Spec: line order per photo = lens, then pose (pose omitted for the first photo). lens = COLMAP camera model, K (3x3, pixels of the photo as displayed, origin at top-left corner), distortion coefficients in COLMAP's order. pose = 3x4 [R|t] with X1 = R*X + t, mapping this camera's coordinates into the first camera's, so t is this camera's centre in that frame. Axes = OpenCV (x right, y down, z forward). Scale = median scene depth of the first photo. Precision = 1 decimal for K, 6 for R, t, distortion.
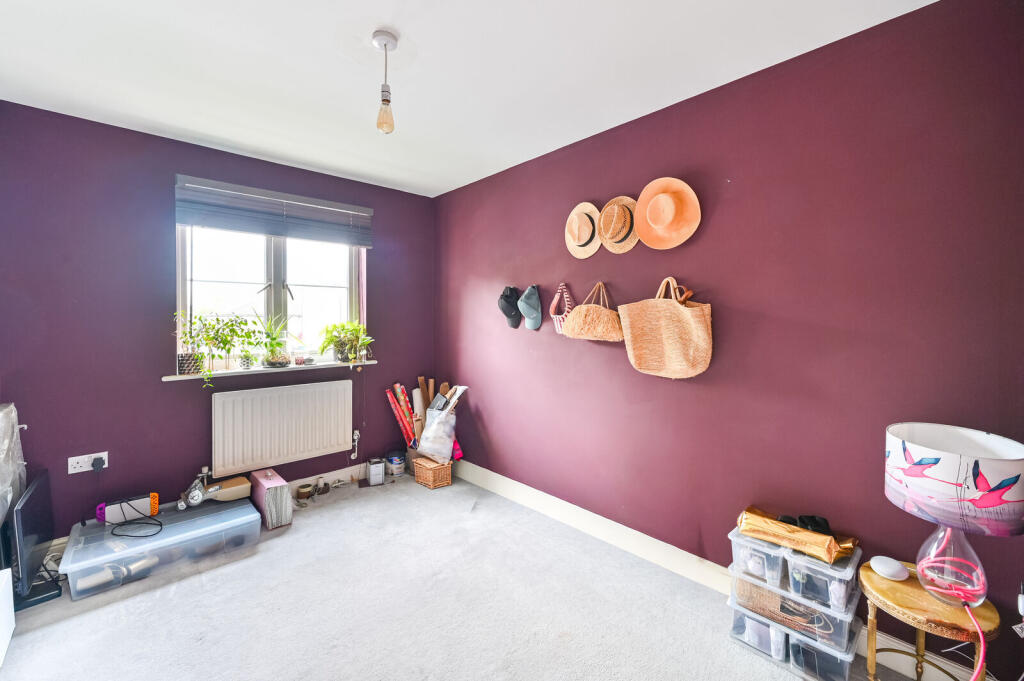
lens RADIAL K [[398.5, 0, 519.6], [0, 398.5, 308.6], [0, 0, 1]] dist [0.001269, 0.000028]
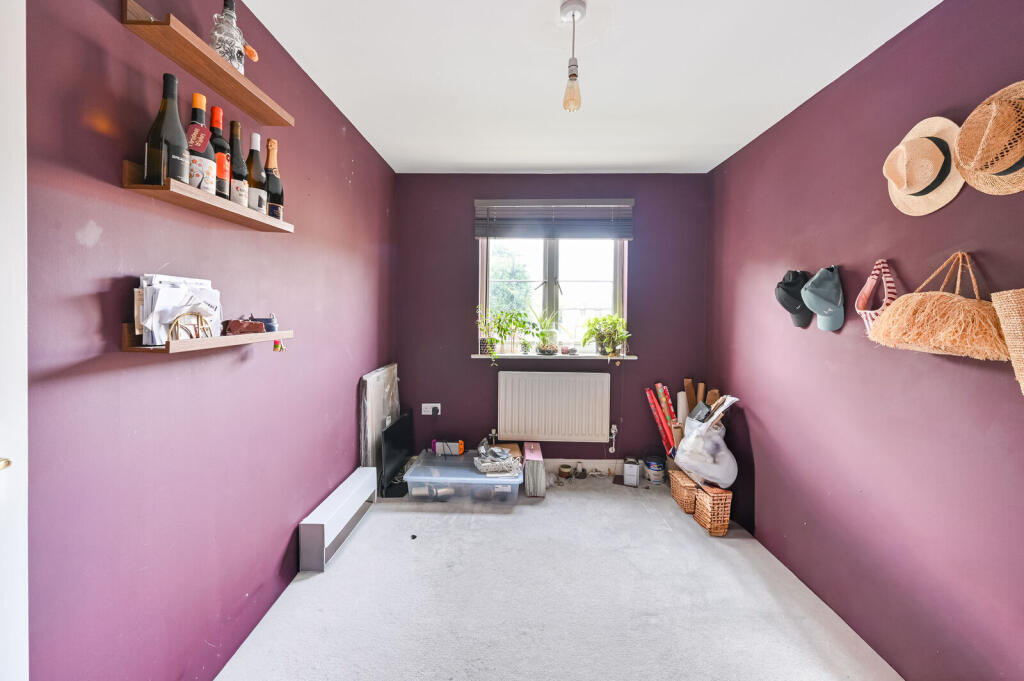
lens RADIAL K [[398.5, 0, 519.6], [0, 398.5, 308.6], [0, 0, 1]] dist [0.001269, 0.000028]
pose [[0.724957, 0.004466, -0.688779, 0.122370], [0.005518, 0.999909, 0.012291, 0.002729], [0.688772, -0.012711, 0.724867, 0.143332]]
